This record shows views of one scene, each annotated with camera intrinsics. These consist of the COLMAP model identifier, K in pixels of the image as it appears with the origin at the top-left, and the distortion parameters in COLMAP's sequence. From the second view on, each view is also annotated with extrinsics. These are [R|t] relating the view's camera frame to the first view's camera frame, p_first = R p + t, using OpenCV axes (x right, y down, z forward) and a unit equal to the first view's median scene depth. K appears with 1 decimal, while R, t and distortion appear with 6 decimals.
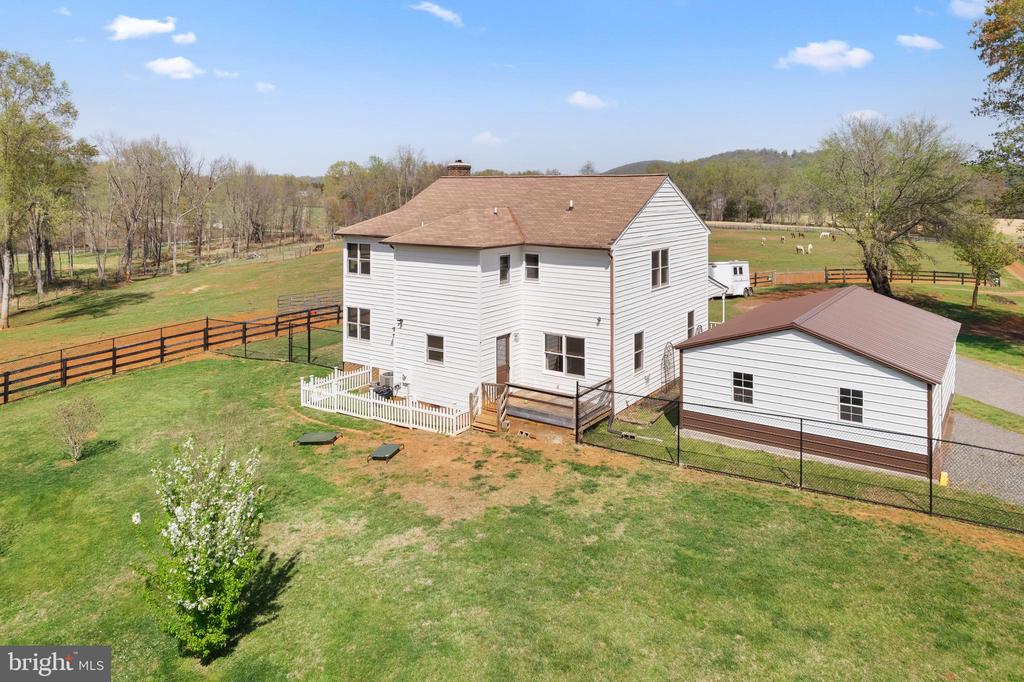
lens RADIAL K [[700.1, 0, 512.3], [0, 700.1, 302.7], [0, 0, 1]] dist [-0.022764, 0.000910]
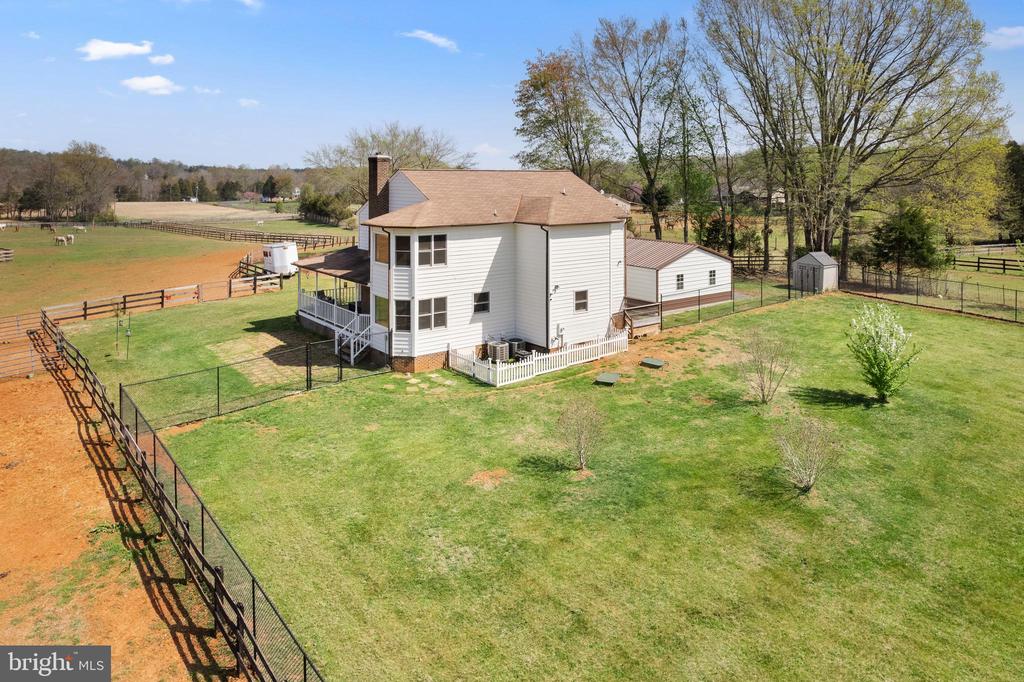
lens RADIAL K [[685.0, 0, 503.7], [0, 685.0, 338.9], [0, 0, 1]] dist [-0.032813, 0.000705]
pose [[0.301894, -0.220577, 0.927473, -1.377413], [0.148226, 0.971894, 0.182894, -0.124941], [-0.941748, 0.082261, 0.326104, 0.707279]]
